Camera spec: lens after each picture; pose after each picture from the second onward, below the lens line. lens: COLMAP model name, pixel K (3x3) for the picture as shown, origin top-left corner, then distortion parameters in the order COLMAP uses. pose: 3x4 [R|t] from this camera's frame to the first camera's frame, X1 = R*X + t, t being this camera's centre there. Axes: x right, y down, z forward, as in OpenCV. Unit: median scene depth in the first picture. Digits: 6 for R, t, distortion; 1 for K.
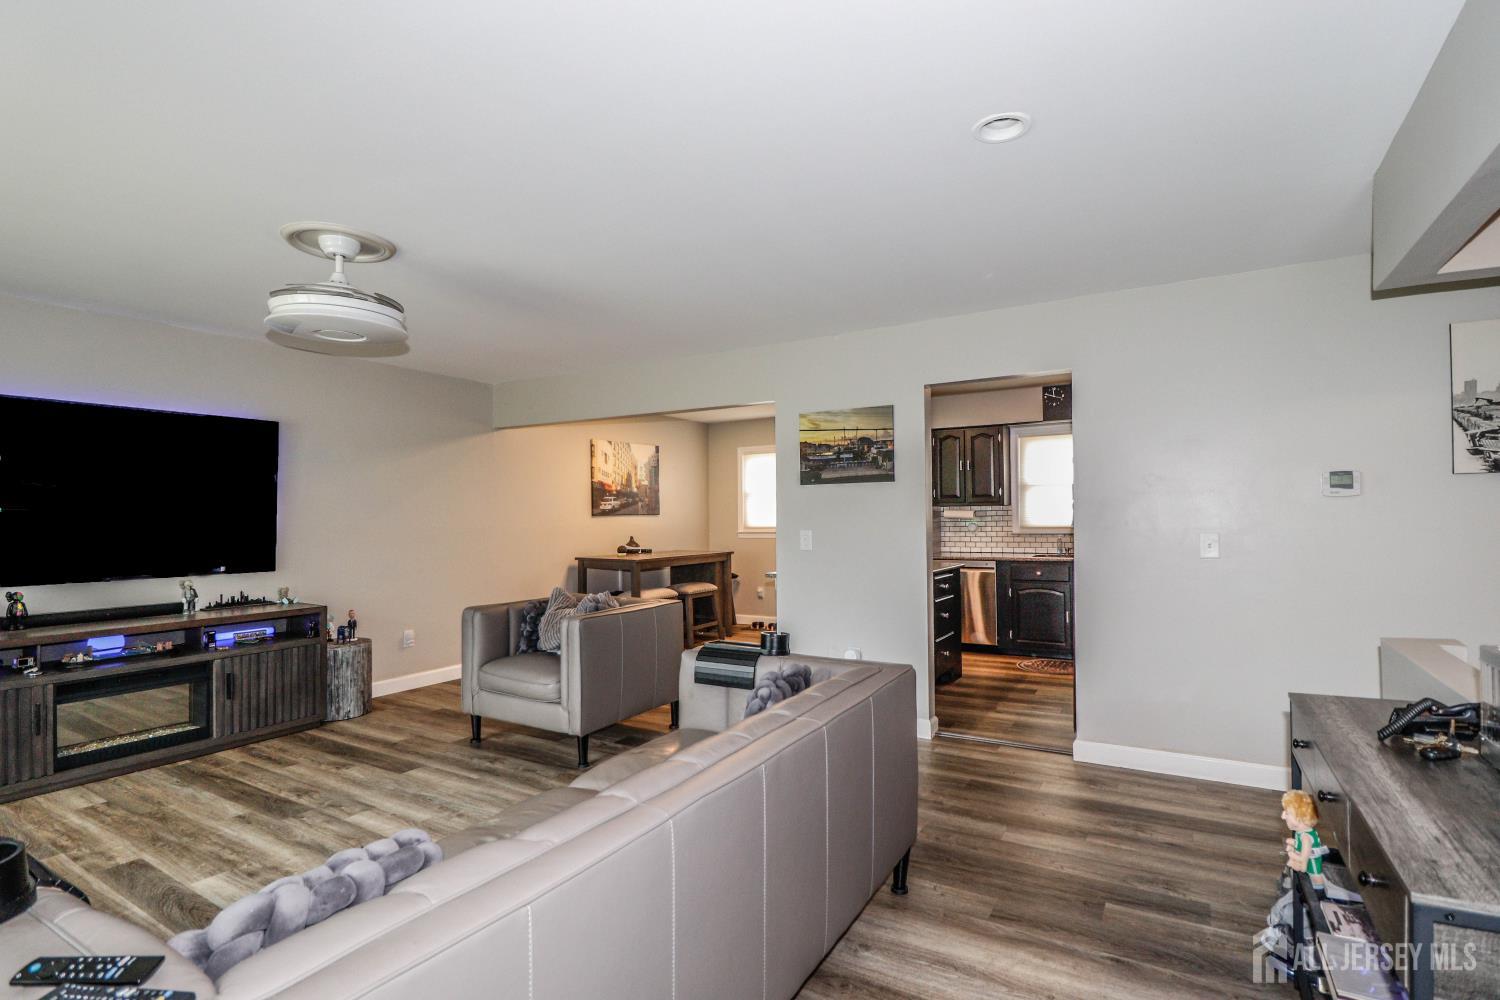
lens RADIAL K [[760.8, 0, 747.0], [0, 760.8, 498.9], [0, 0, 1]] dist [0.005934, -0.002082]
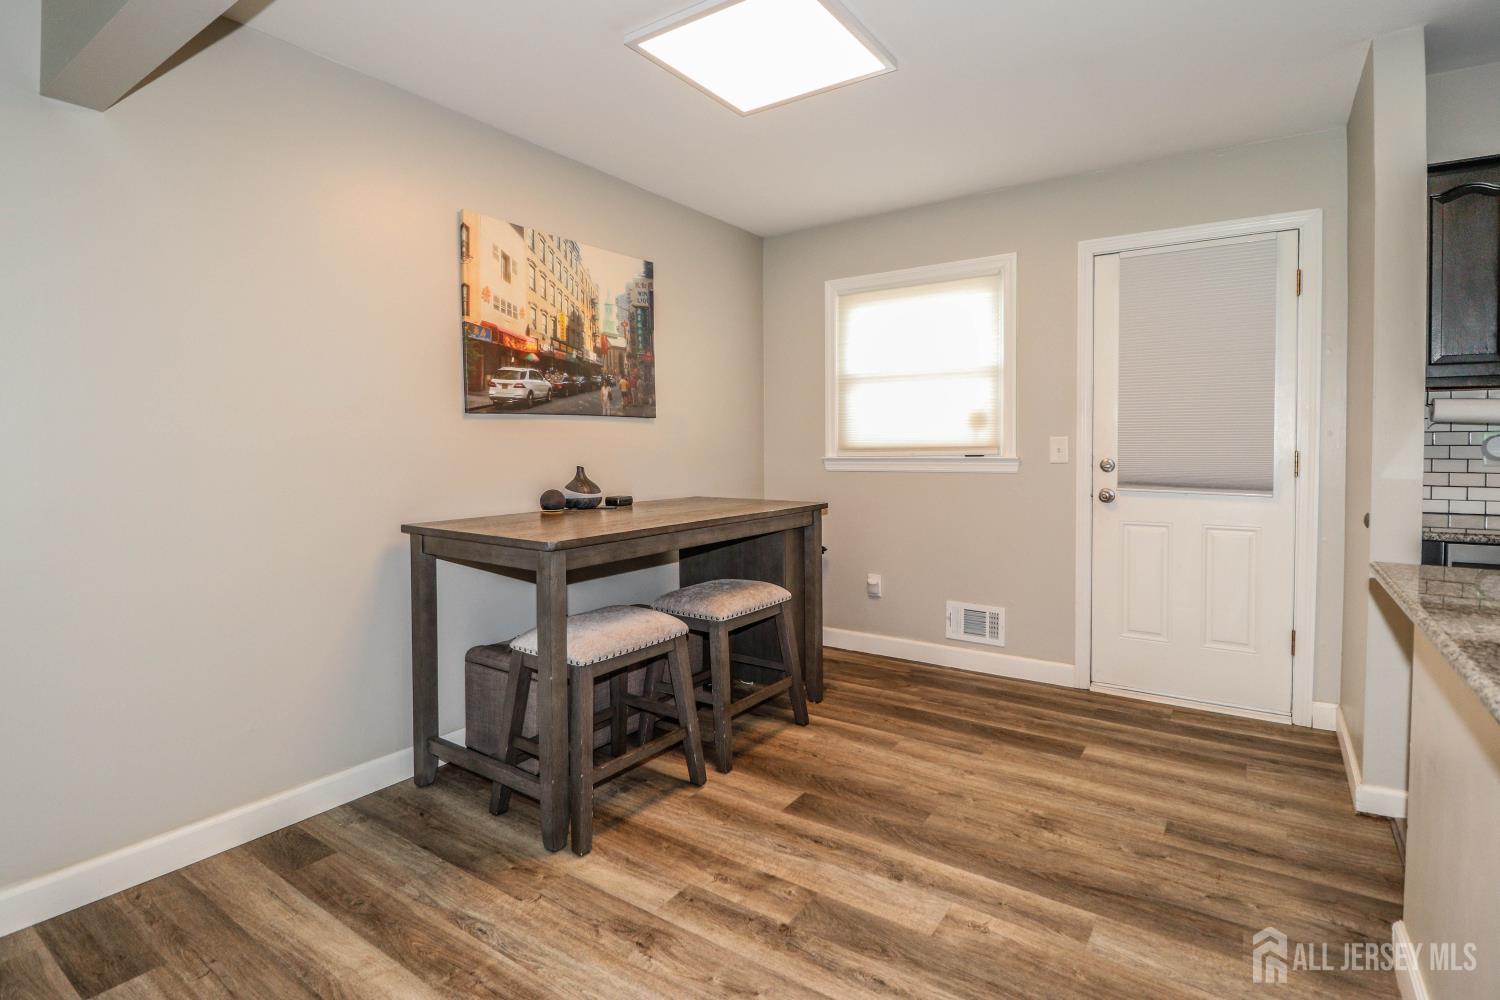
lens RADIAL K [[737.7, 0, 773.5], [0, 737.7, 469.9], [0, 0, 1]] dist [-0.004920, -0.010643]
pose [[0.999606, 0.004121, -0.027748, -0.036392], [-0.002615, 0.998533, 0.054074, 0.029856], [0.027930, -0.053980, 0.998151, 0.614714]]
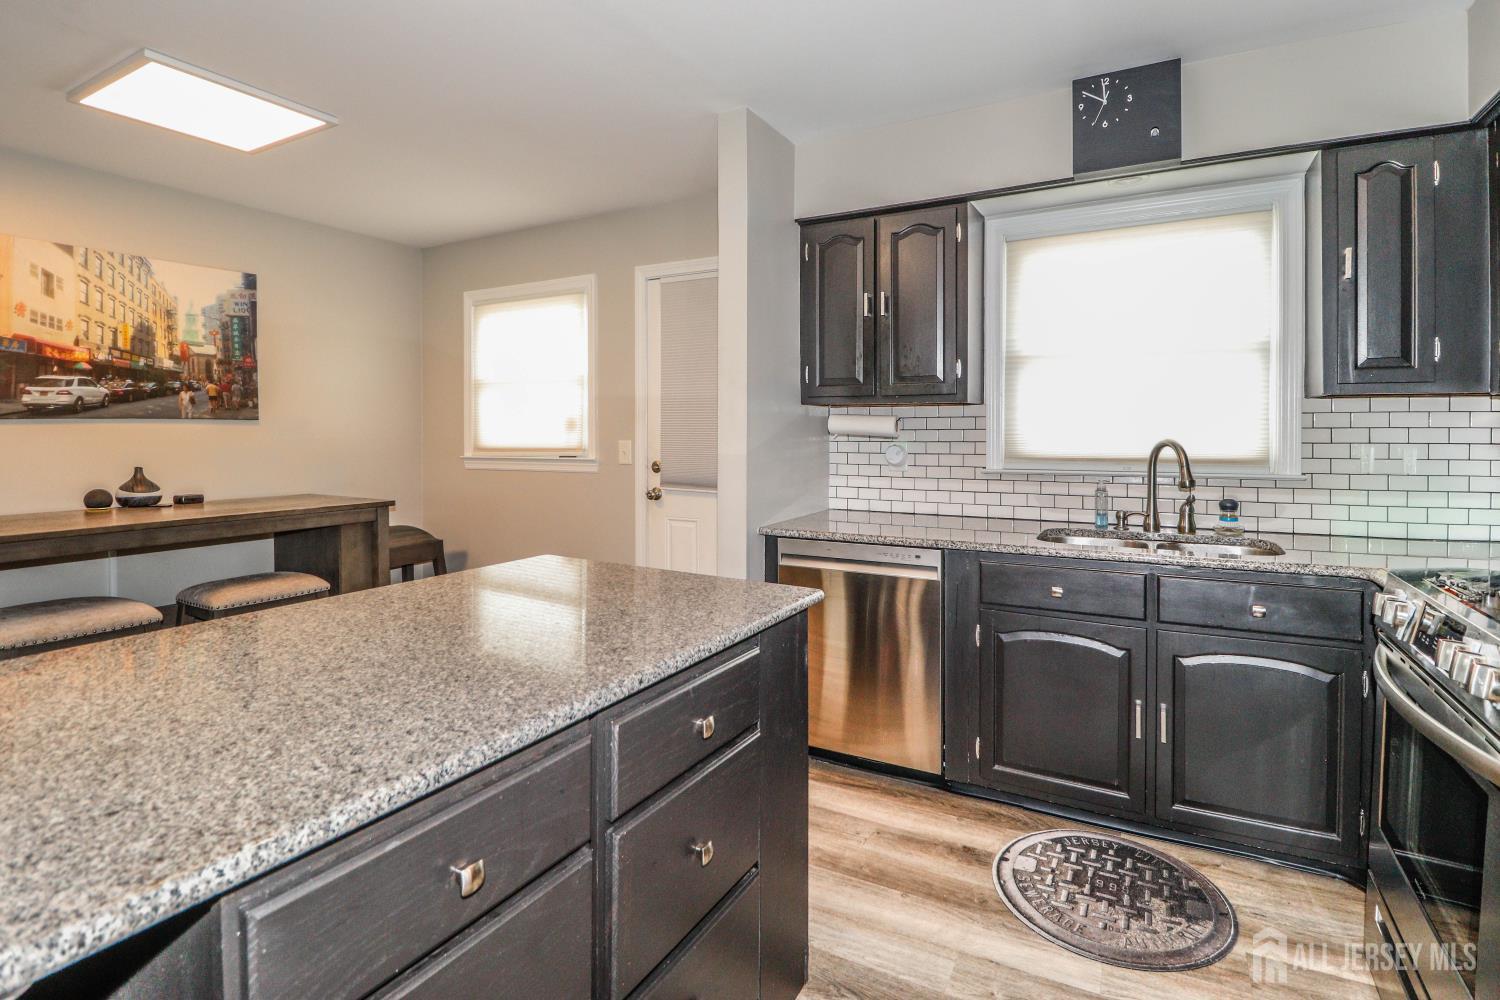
lens RADIAL K [[737.7, 0, 768.1], [0, 737.7, 442.1], [0, 0, 1]] dist [-0.004920, -0.010643]
pose [[0.998184, 0.010731, 0.059270, 0.192008], [-0.012974, 0.999209, 0.037589, 0.014384], [-0.058819, -0.038290, 0.997534, 0.564717]]
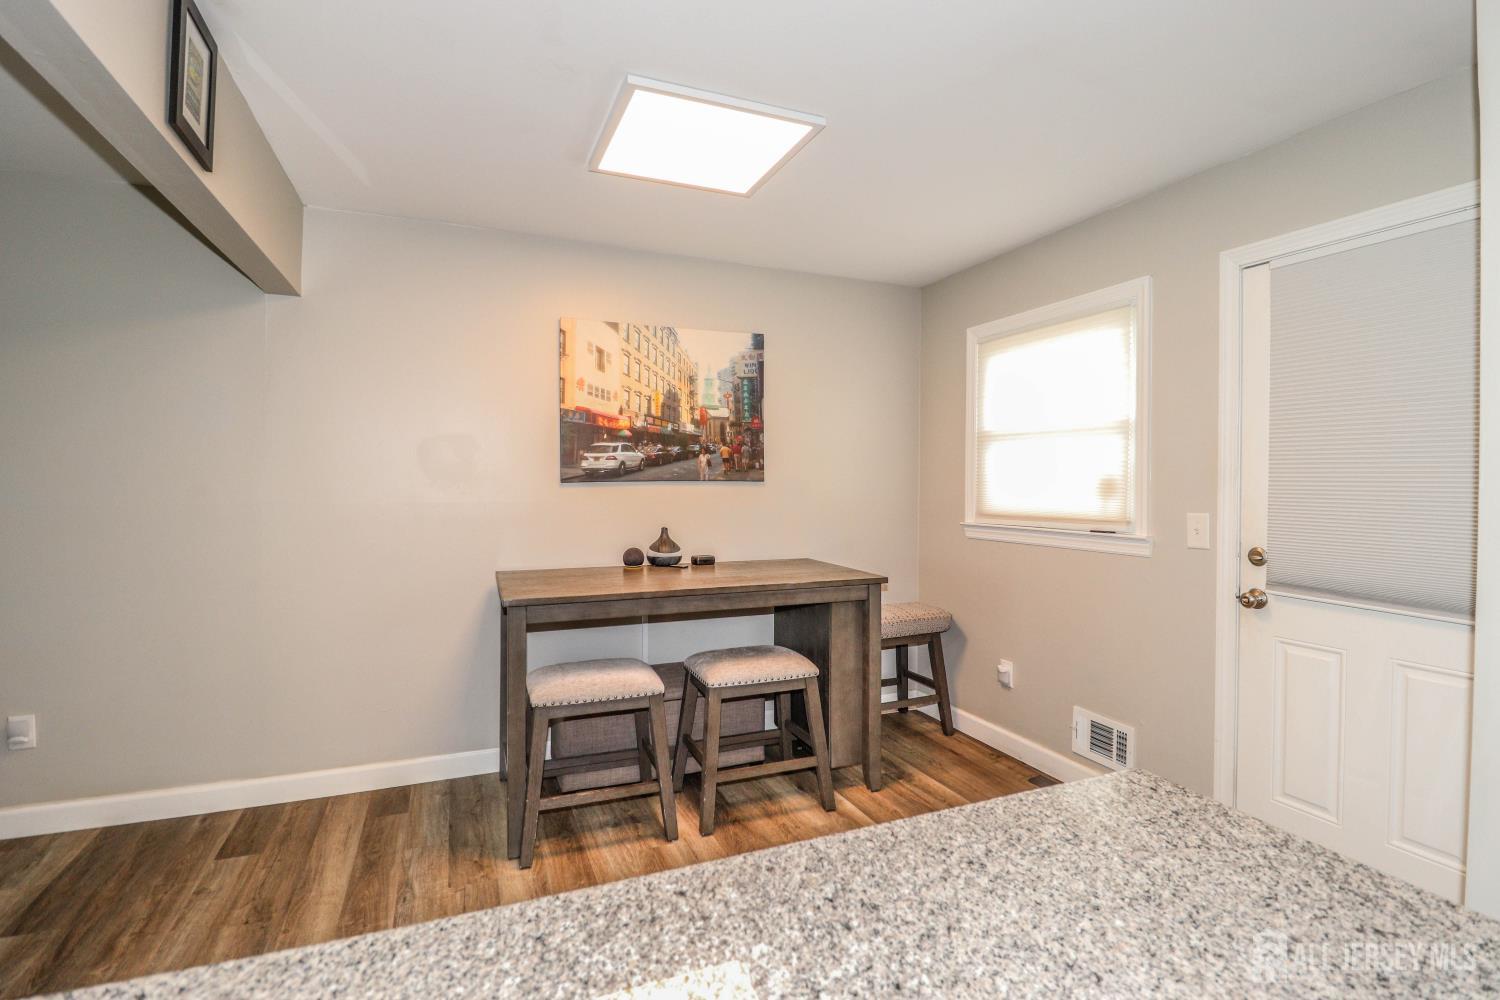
lens RADIAL K [[737.7, 0, 748.2], [0, 737.7, 487.2], [0, 0, 1]] dist [-0.004920, -0.010643]
pose [[0.818168, 0.017974, -0.574698, 0.149477], [0.000306, 0.999498, 0.031695, 0.010656], [0.574979, -0.026108, 0.817751, 0.675447]]
